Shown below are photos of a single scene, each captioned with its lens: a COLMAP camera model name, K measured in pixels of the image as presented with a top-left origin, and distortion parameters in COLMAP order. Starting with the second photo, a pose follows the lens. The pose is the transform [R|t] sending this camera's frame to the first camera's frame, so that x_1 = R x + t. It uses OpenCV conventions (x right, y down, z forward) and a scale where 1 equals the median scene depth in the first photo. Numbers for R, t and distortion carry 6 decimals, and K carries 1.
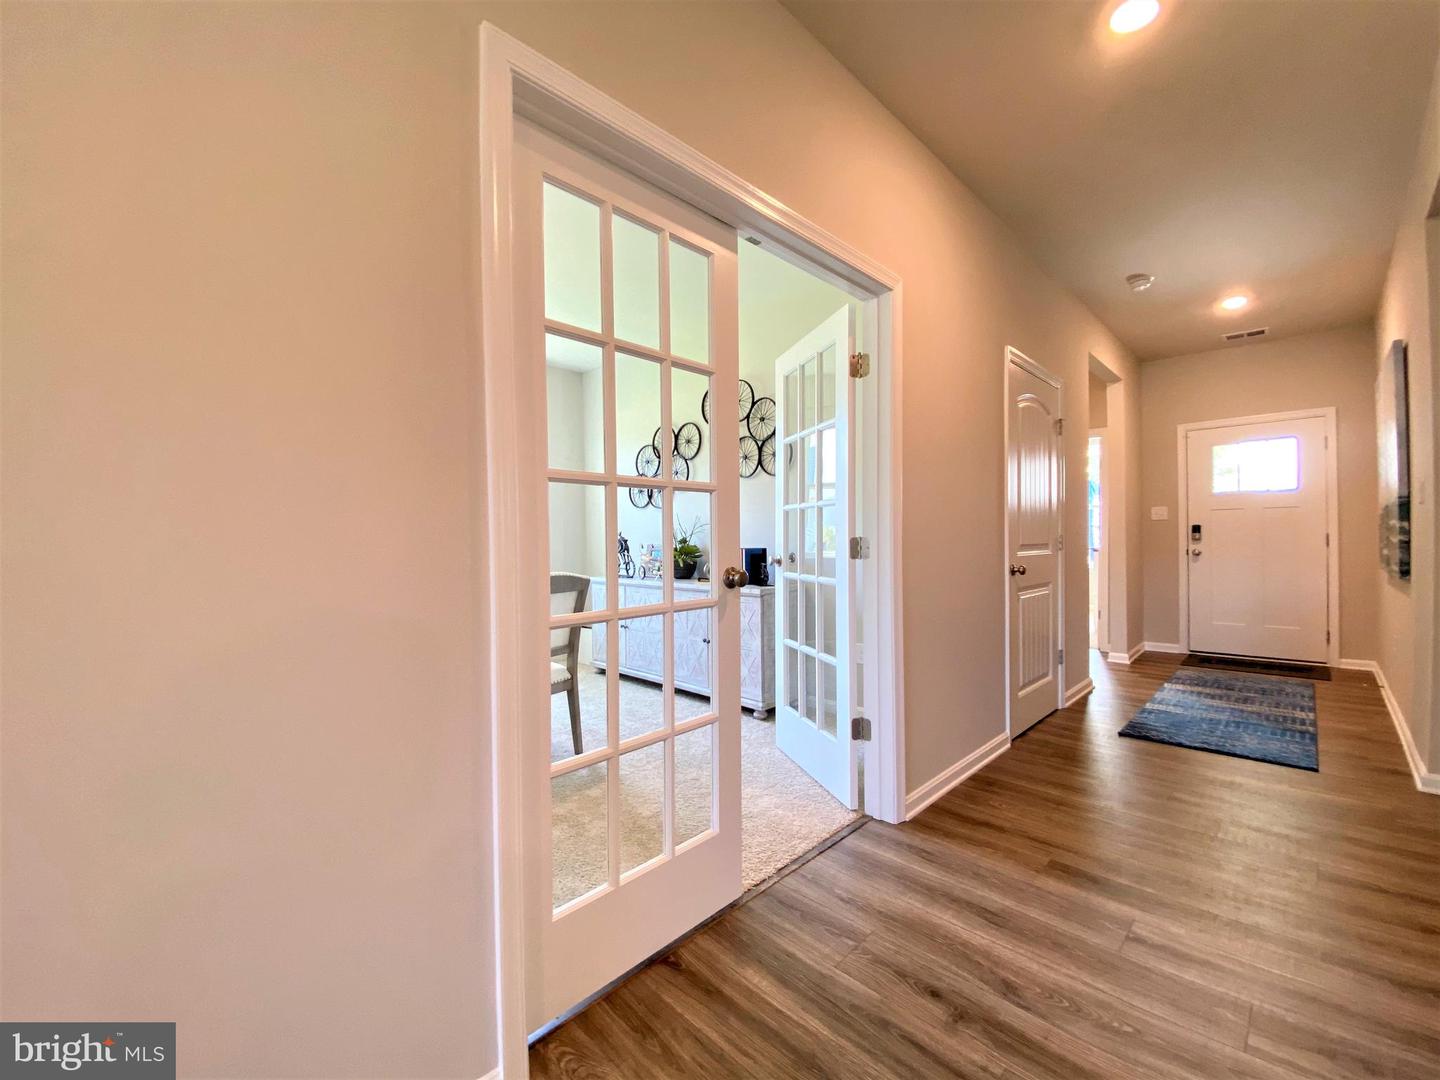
lens RADIAL K [[586.3, 0, 720.8], [0, 586.3, 541.7], [0, 0, 1]] dist [0.001120, 0.000078]
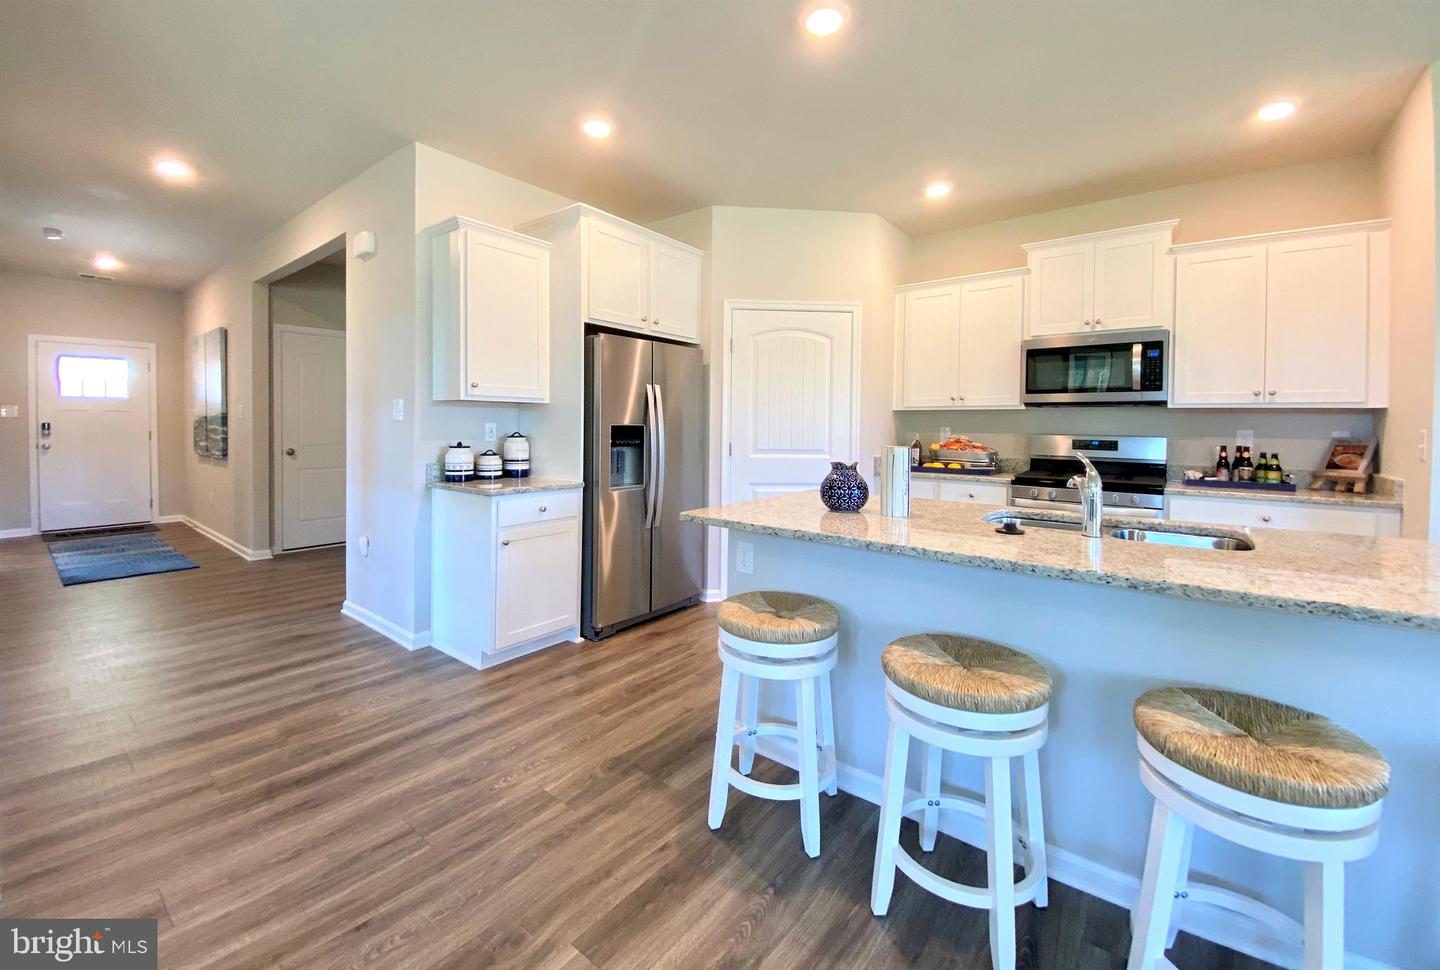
lens RADIAL K [[595.1, 0, 730.5], [0, 595.1, 436.4], [0, 0, 1]] dist [0.002112, 0.000096]
pose [[-0.108891, -0.006257, 0.994034, -0.561913], [-0.001963, 0.999980, 0.006080, -0.012689], [-0.994052, -0.001289, -0.108901, -0.242507]]
